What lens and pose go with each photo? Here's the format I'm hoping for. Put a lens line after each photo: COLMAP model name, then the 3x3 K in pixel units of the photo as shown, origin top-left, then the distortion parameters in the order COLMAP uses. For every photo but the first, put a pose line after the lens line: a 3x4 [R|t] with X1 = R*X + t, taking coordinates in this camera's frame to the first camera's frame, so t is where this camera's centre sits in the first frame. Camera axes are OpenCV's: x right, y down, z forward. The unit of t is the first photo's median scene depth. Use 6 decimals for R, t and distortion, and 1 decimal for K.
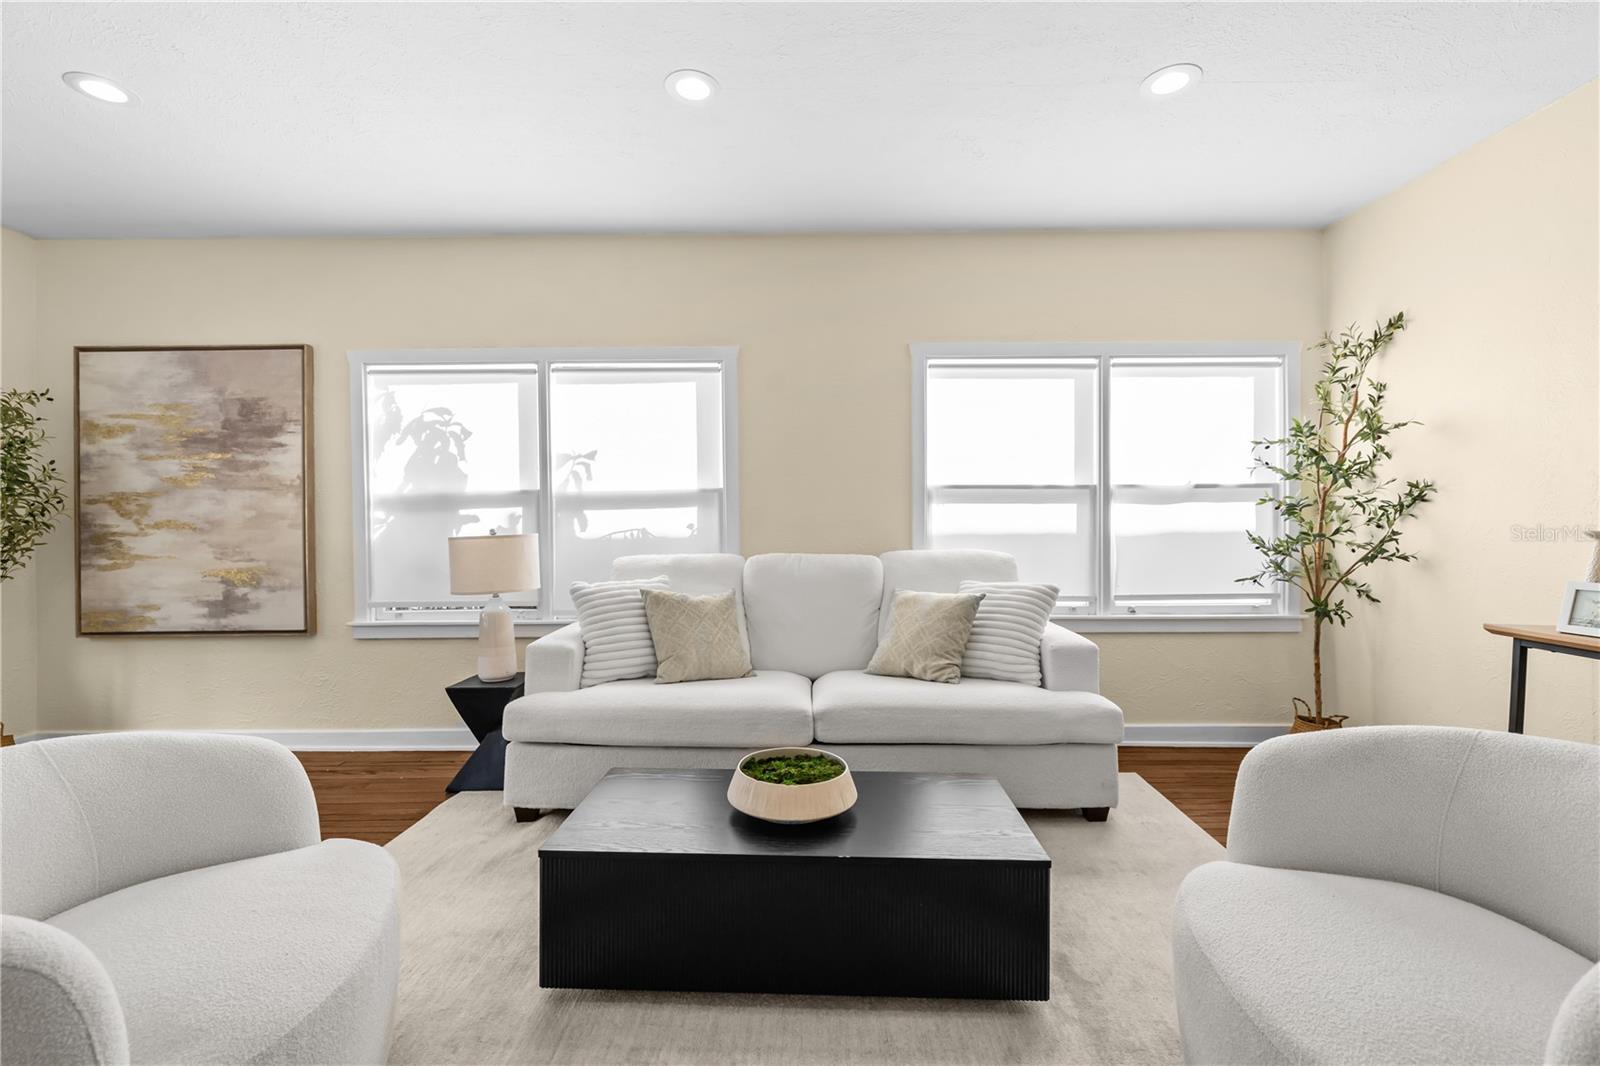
lens RADIAL K [[676.4, 0, 802.9], [0, 676.4, 529.3], [0, 0, 1]] dist [0.001942, 0.000189]
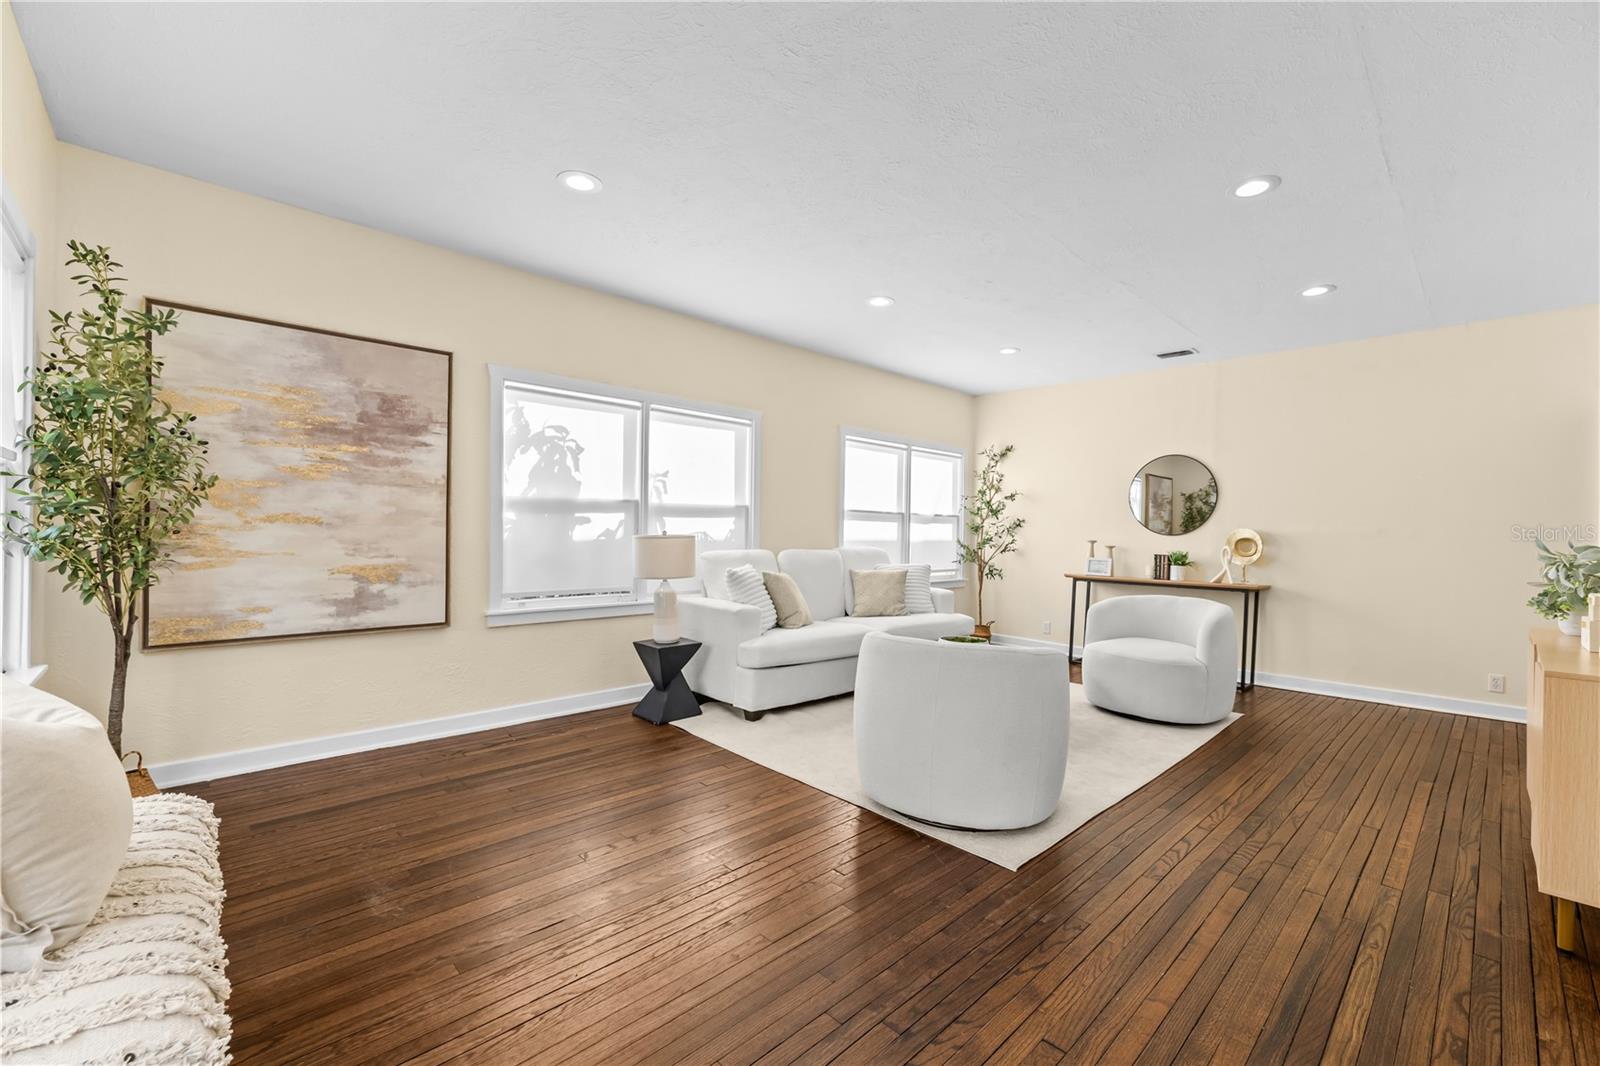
lens RADIAL K [[661.7, 0, 807.9], [0, 661.7, 532.2], [0, 0, 1]] dist [-0.000188, -0.000065]
pose [[0.718807, 0.017834, 0.694981, -1.048554], [-0.017205, 0.999821, -0.007862, 0.007196], [-0.694997, -0.006306, 0.718985, -0.130971]]
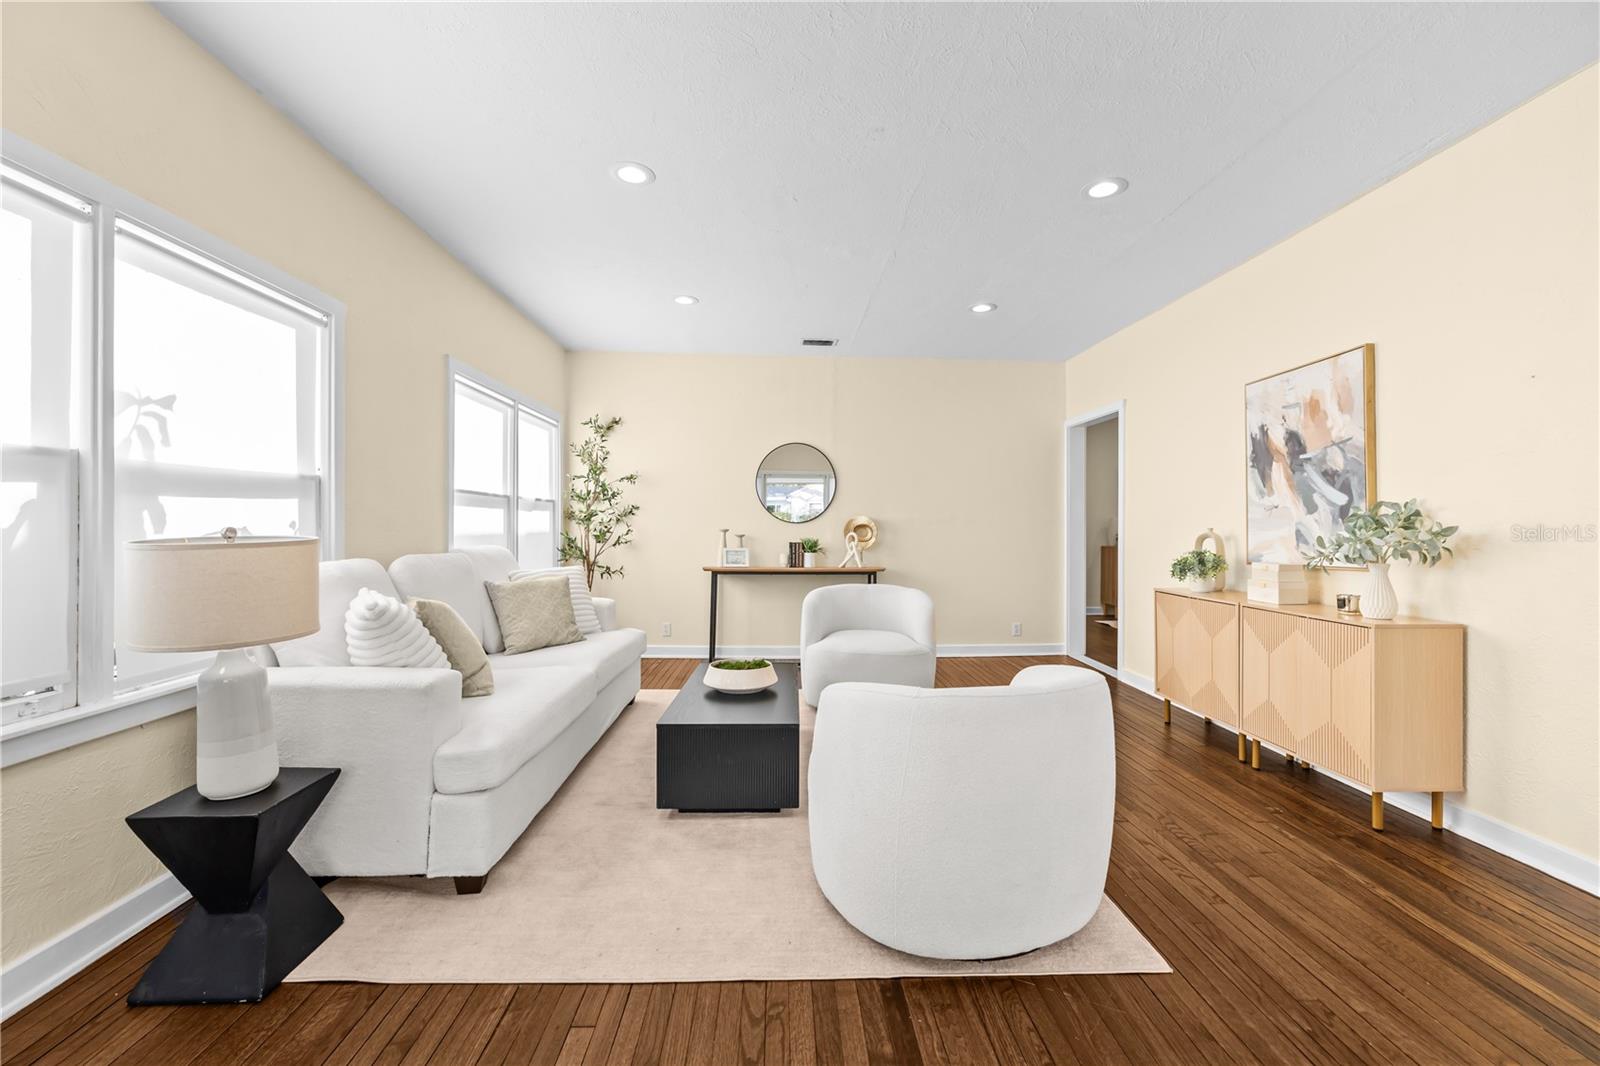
lens RADIAL K [[669.4, 0, 805.6], [0, 669.4, 525.7], [0, 0, 1]] dist [0.000207, 0.000278]
pose [[-0.045798, 0.003923, 0.998943, -0.932327], [0.002128, 0.999990, -0.003830, 0.000363], [-0.998948, 0.001951, -0.045806, 0.488688]]
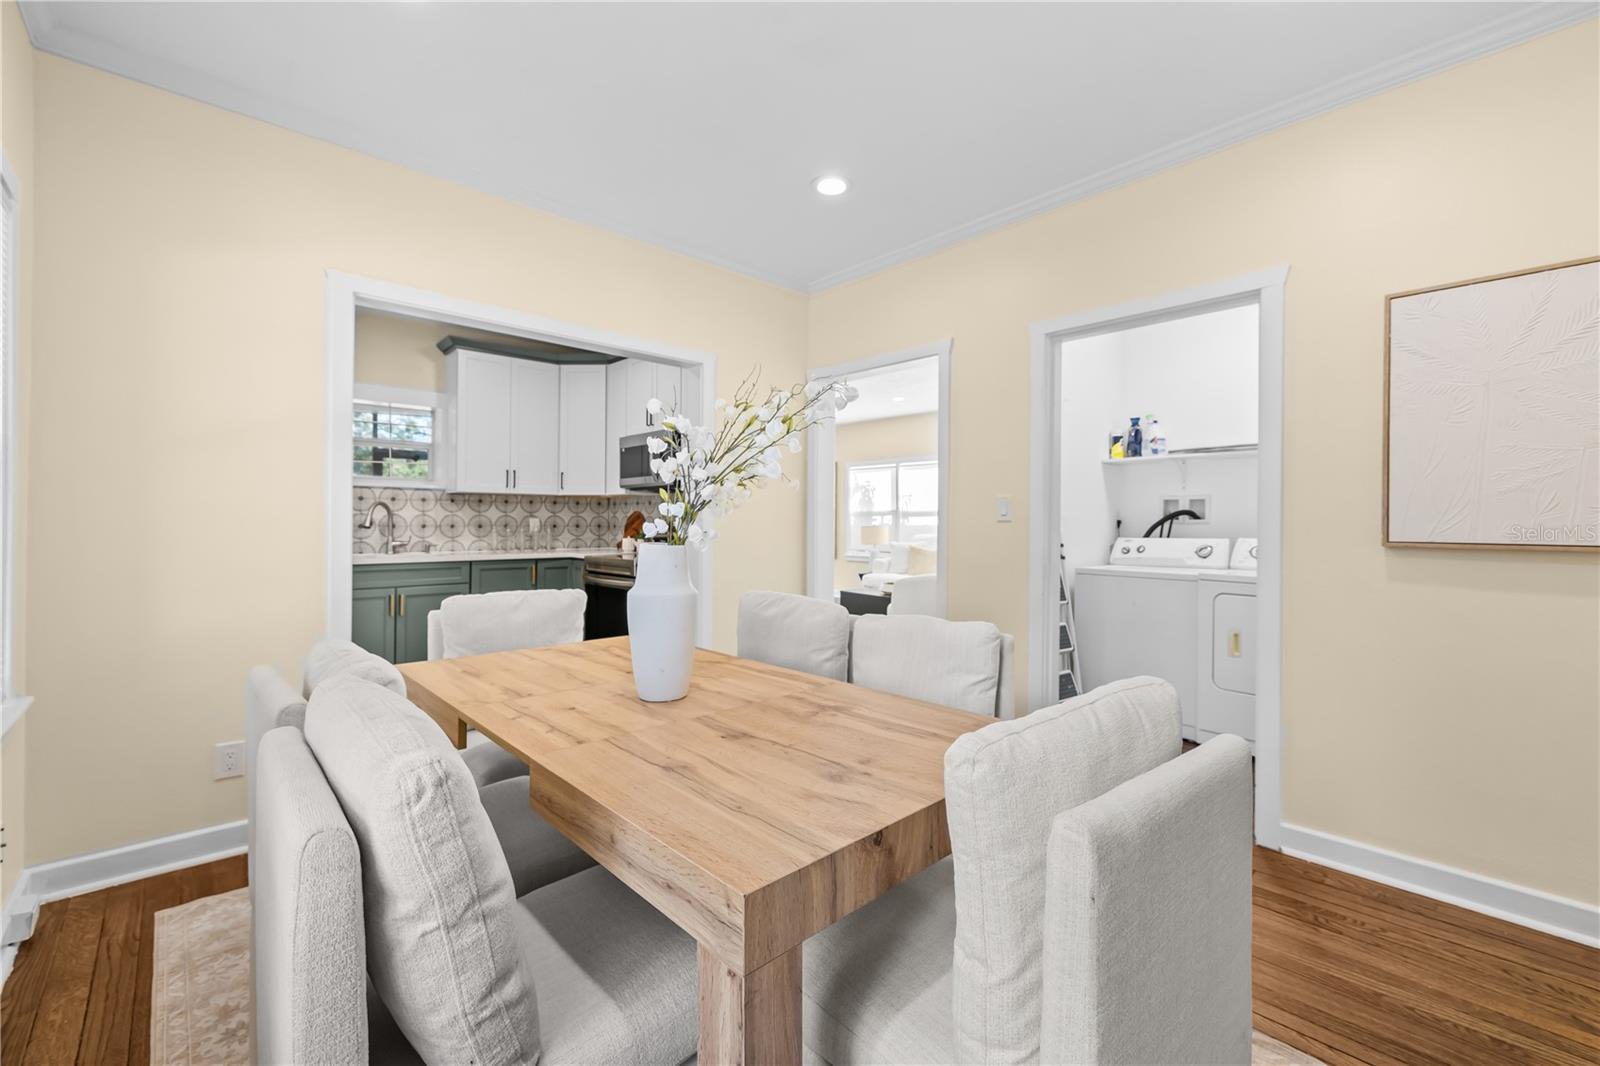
lens RADIAL K [[669.4, 0, 805.6], [0, 669.4, 525.7], [0, 0, 1]] dist [0.000207, 0.000278]
pose [[0.688489, 0.012142, -0.725145, 1.318799], [-0.013523, 0.999901, 0.003903, 0.000225], [0.725120, 0.007119, 0.688585, -1.110967]]
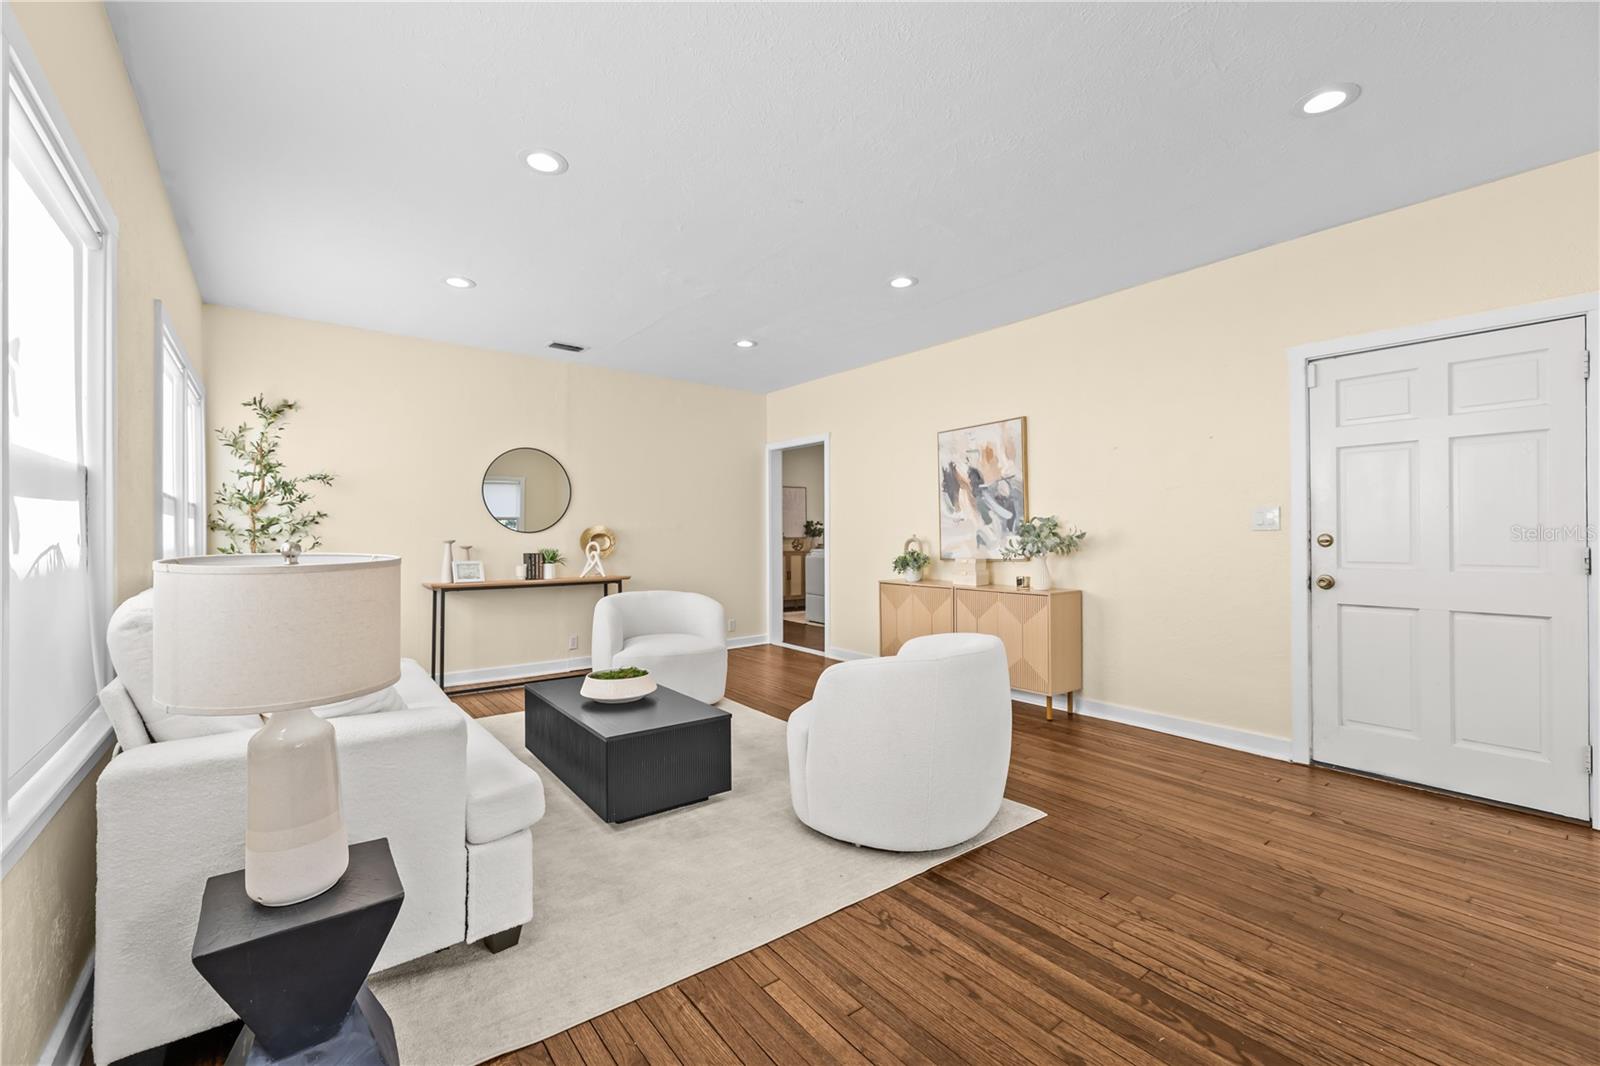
lens RADIAL K [[664.6, 0, 800.0], [0, 664.6, 533.0], [0, 0, 1]] dist [0.003011, 0.000347]
pose [[-0.614382, 0.007894, 0.788969, -0.886622], [0.011112, 0.999937, -0.001351, -0.003003], [-0.788931, 0.007937, -0.614431, 0.902362]]
